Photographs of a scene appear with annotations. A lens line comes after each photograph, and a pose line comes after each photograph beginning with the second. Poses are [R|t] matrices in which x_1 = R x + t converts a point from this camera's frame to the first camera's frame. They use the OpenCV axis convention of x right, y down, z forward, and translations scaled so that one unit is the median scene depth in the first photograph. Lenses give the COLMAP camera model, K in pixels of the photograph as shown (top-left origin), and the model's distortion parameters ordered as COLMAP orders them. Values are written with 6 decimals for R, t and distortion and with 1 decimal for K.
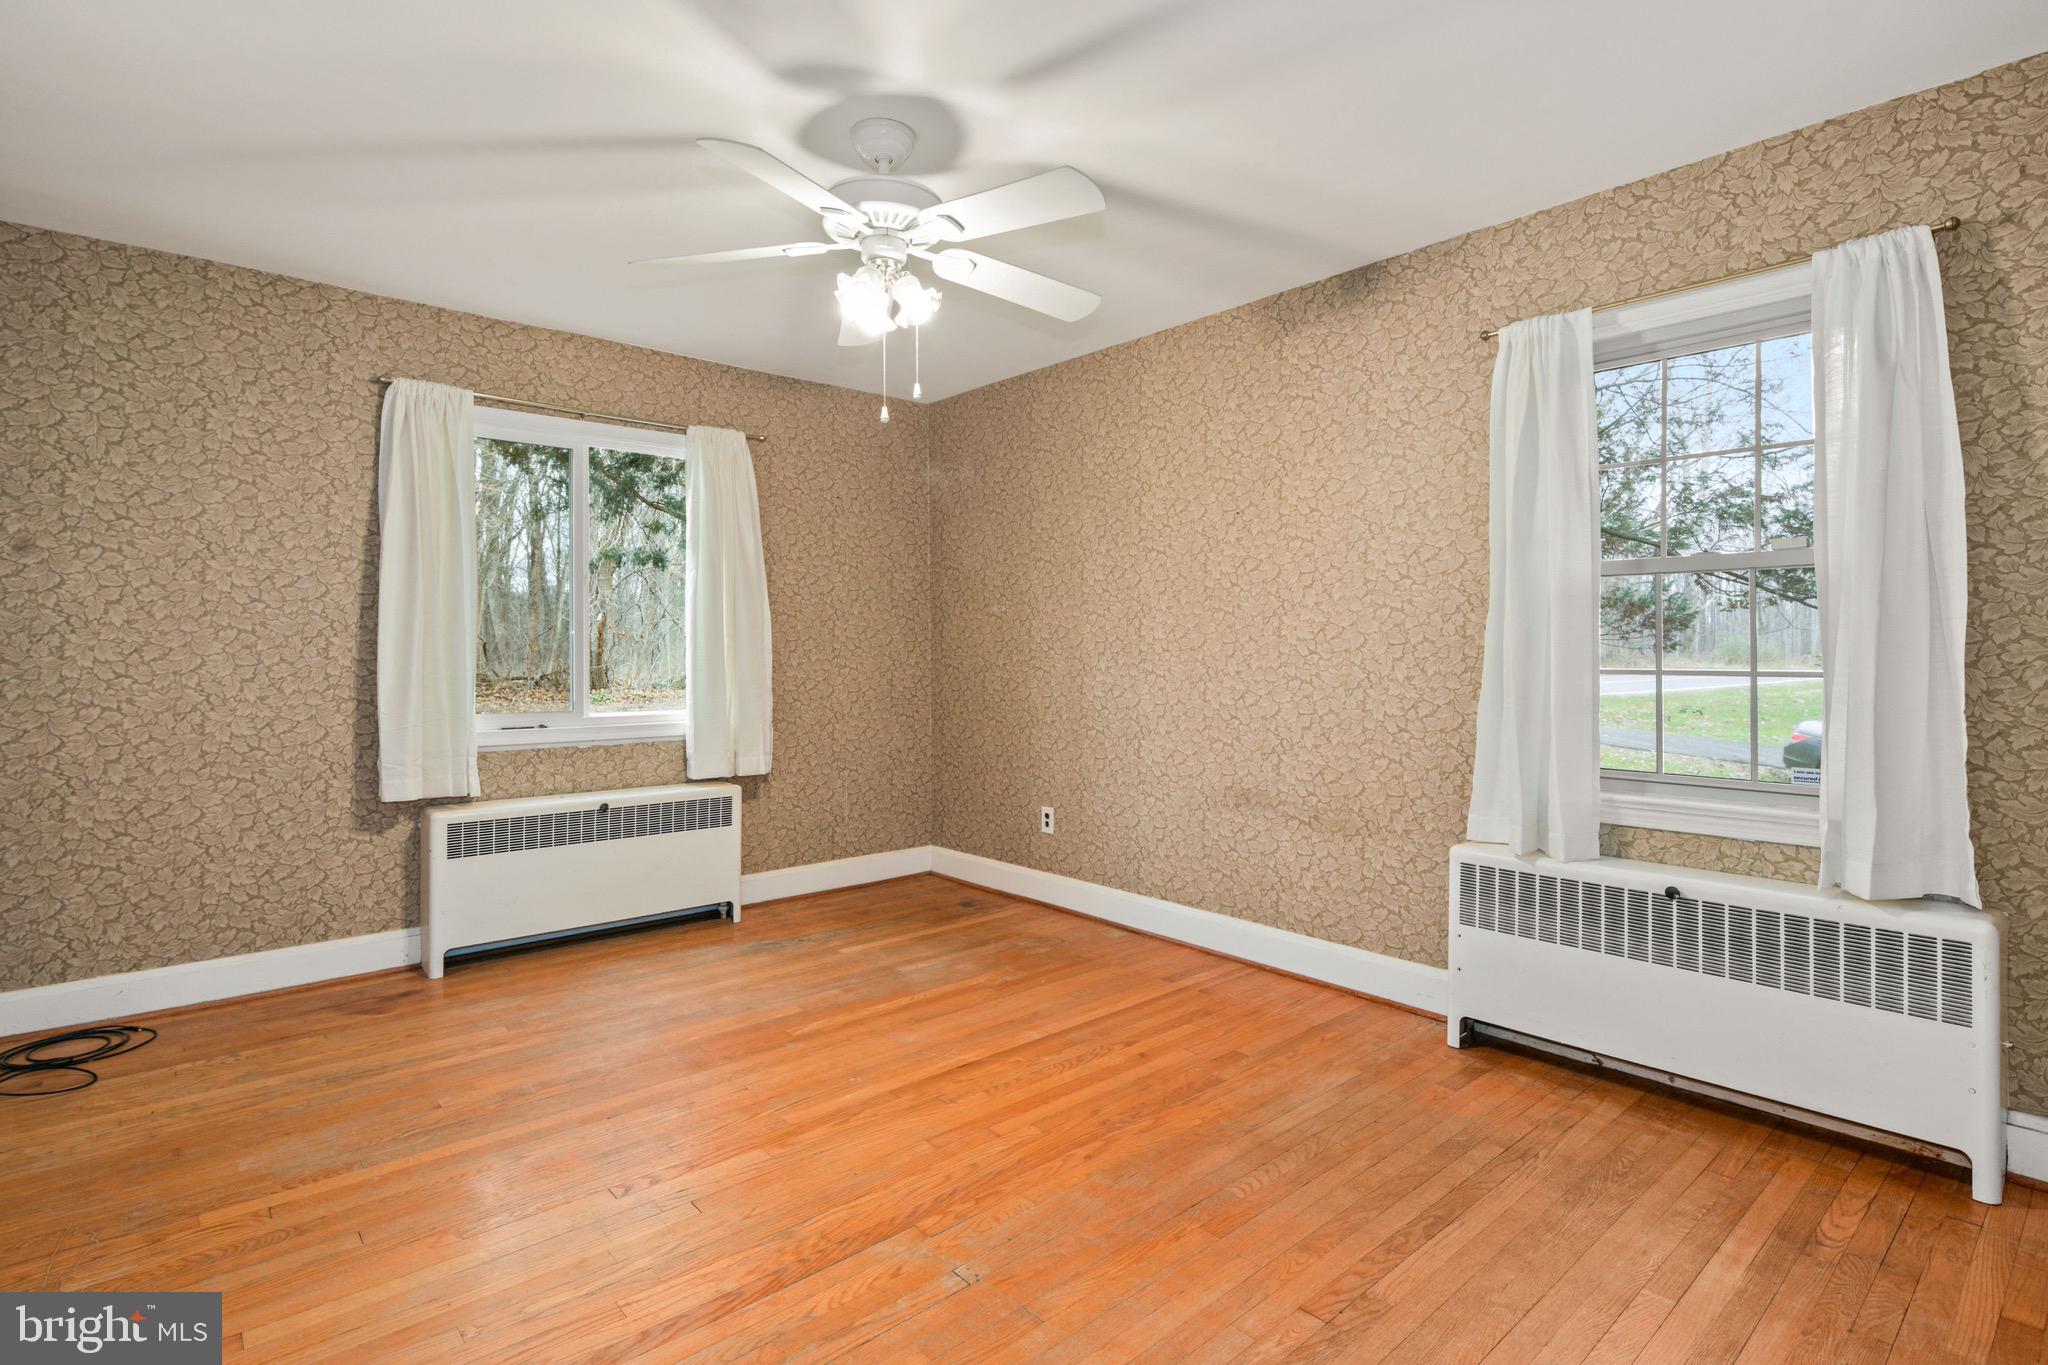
lens RADIAL K [[993.3, 0, 1019.5], [0, 993.3, 652.9], [0, 0, 1]] dist [0.001711, -0.000570]
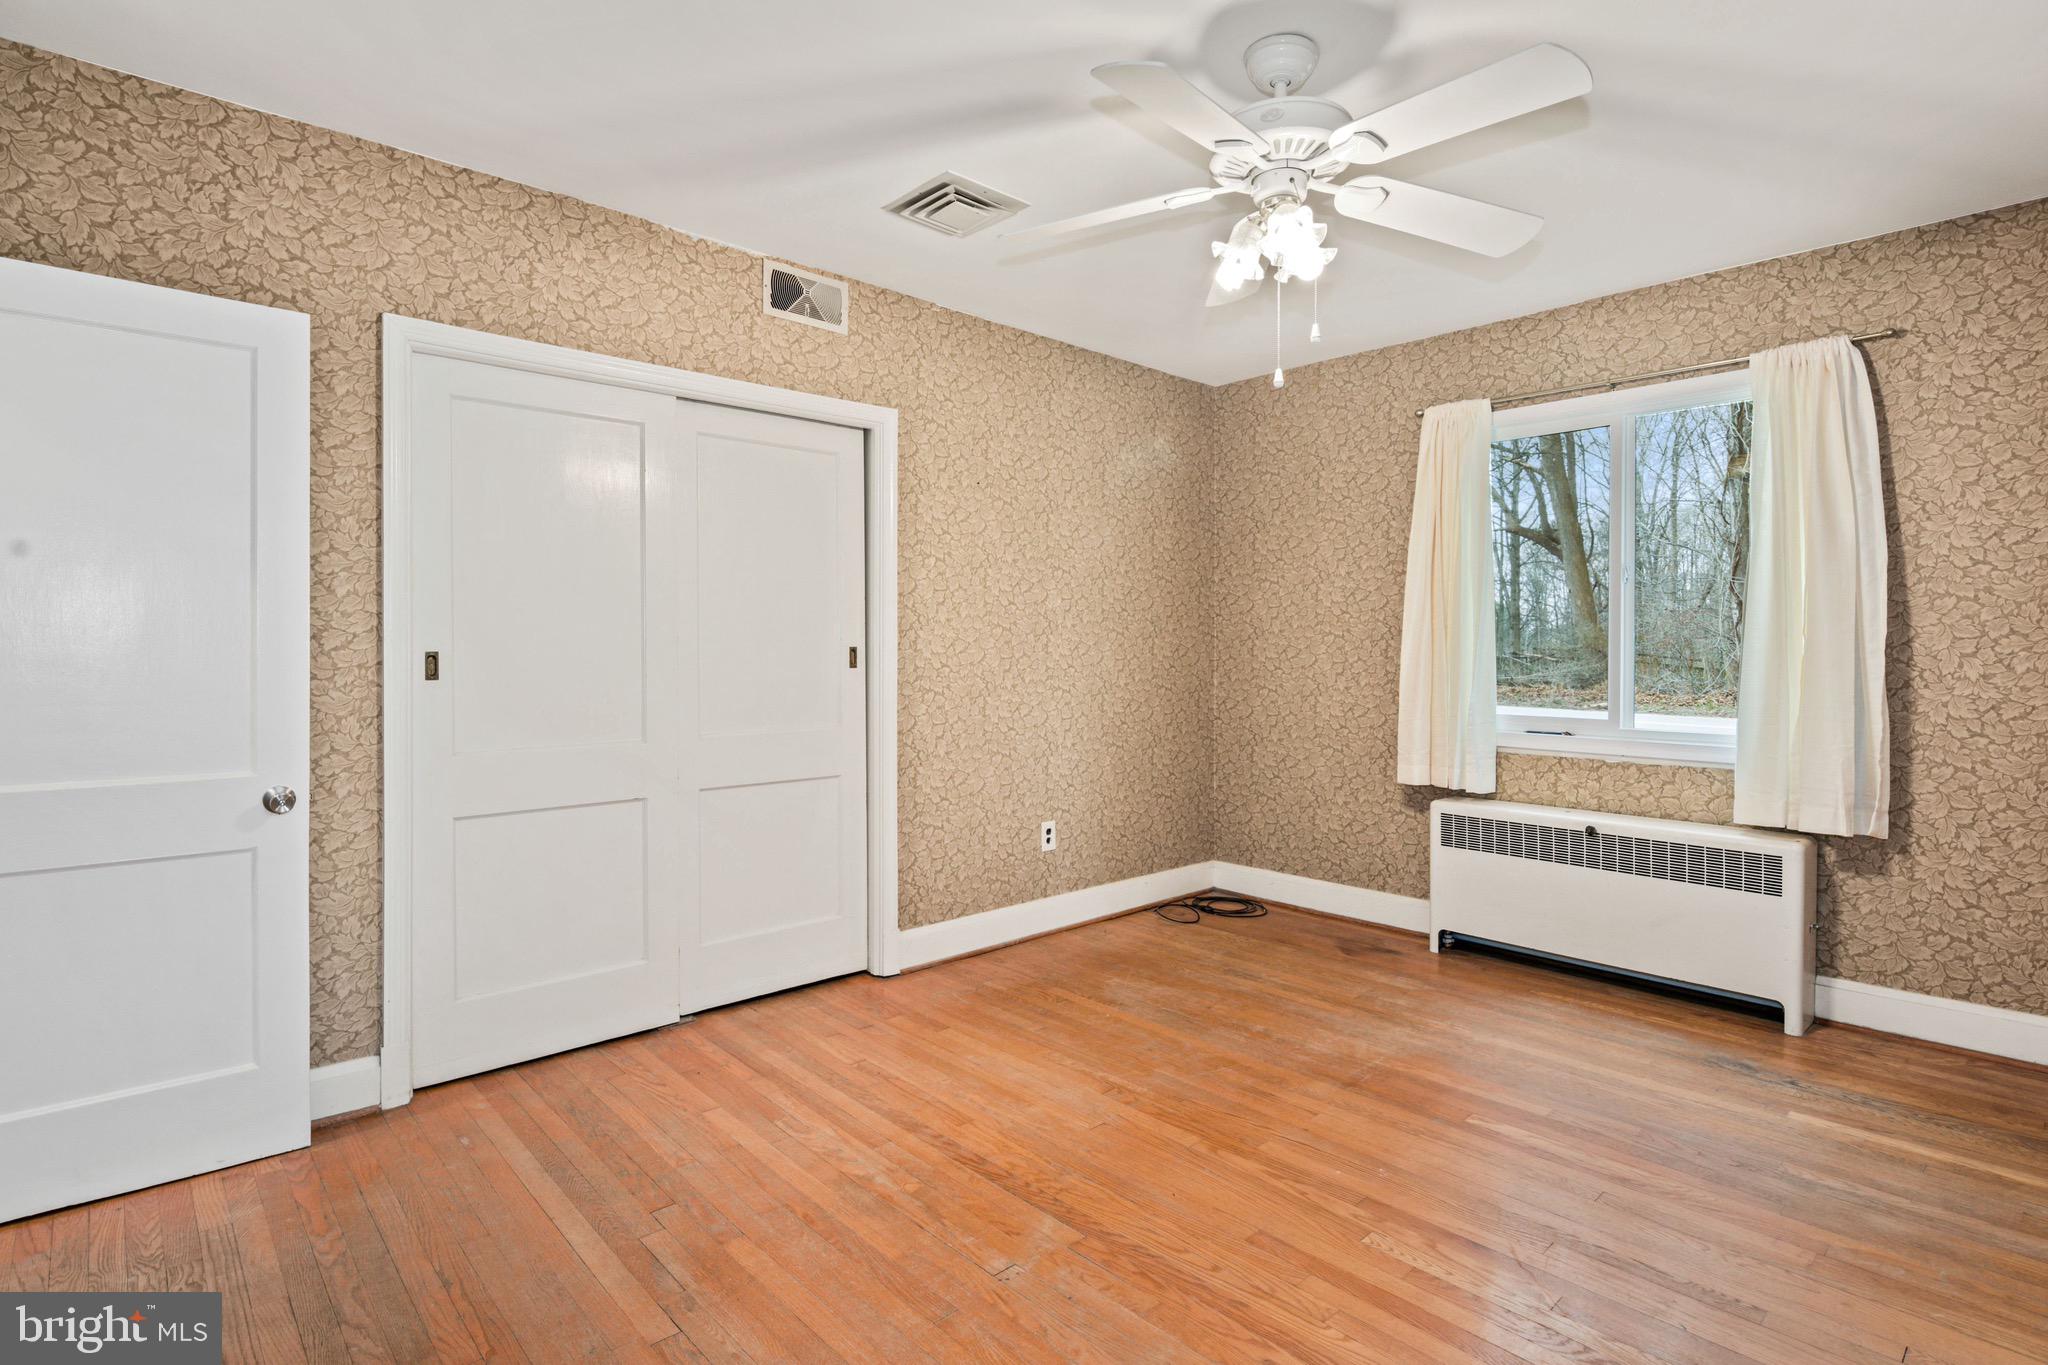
lens RADIAL K [[1009.1, 0, 1021.2], [0, 1009.1, 657.2], [0, 0, 1]] dist [-0.000731, -0.001793]
pose [[0.032363, 0.007263, -0.999450, 0.490255], [-0.007769, 0.999945, 0.007015, -0.000166], [0.999446, 0.007538, 0.032417, 0.499898]]
